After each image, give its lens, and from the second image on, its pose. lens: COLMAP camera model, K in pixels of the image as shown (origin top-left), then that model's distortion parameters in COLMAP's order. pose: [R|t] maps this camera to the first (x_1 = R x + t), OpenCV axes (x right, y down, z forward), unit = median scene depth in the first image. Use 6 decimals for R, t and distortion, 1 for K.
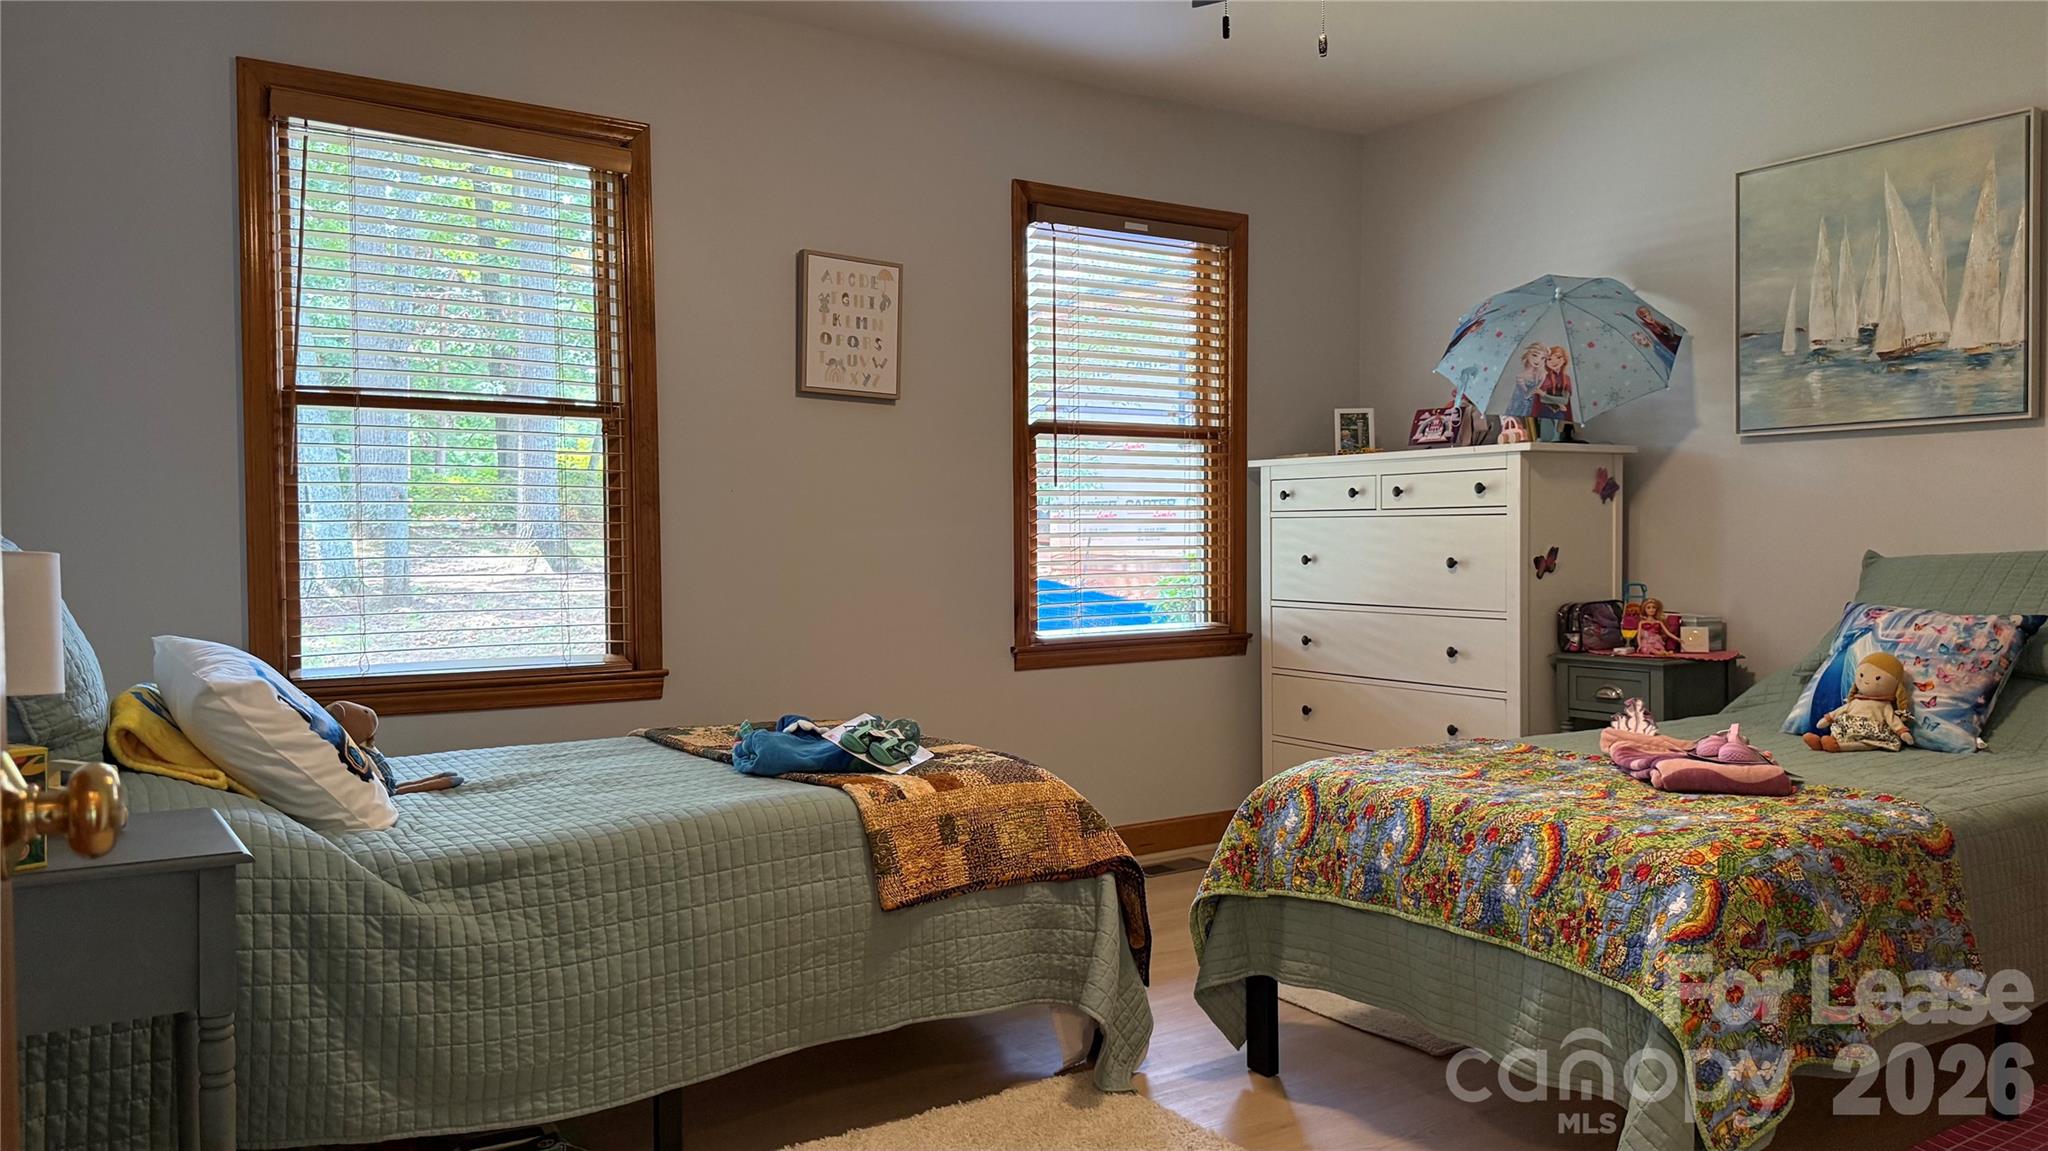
lens RADIAL K [[1467.2, 0, 1031.3], [0, 1467.2, 567.0], [0, 0, 1]] dist [0.058264, -0.078593]
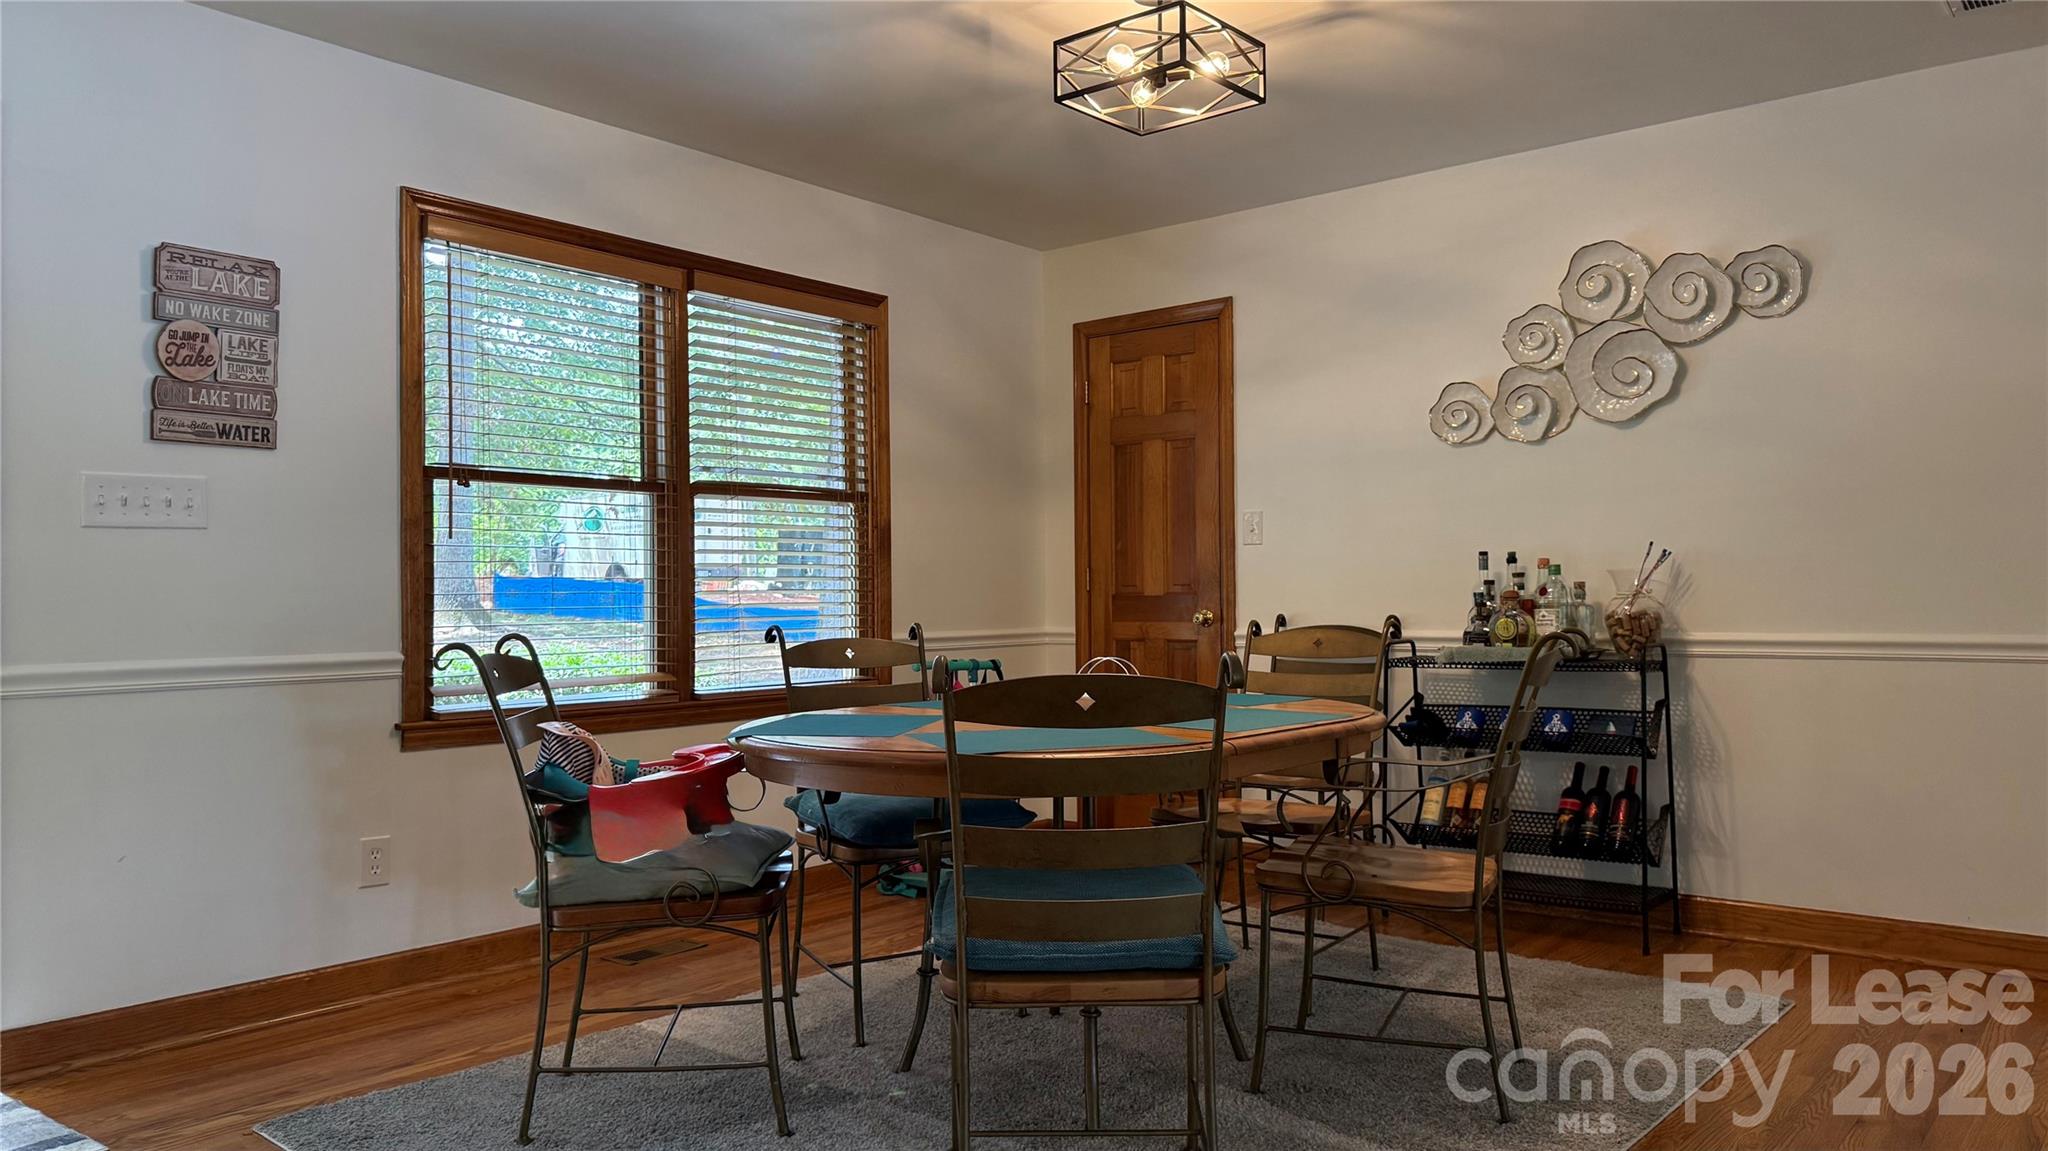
lens RADIAL K [[1467.2, 0, 1018.3], [0, 1467.2, 578.2], [0, 0, 1]] dist [0.058264, -0.078593]
pose [[0.953301, 0.003615, 0.302001, -0.360195], [0.005739, 0.999531, -0.030080, 0.006126], [-0.301968, 0.030409, 0.952833, -0.223596]]
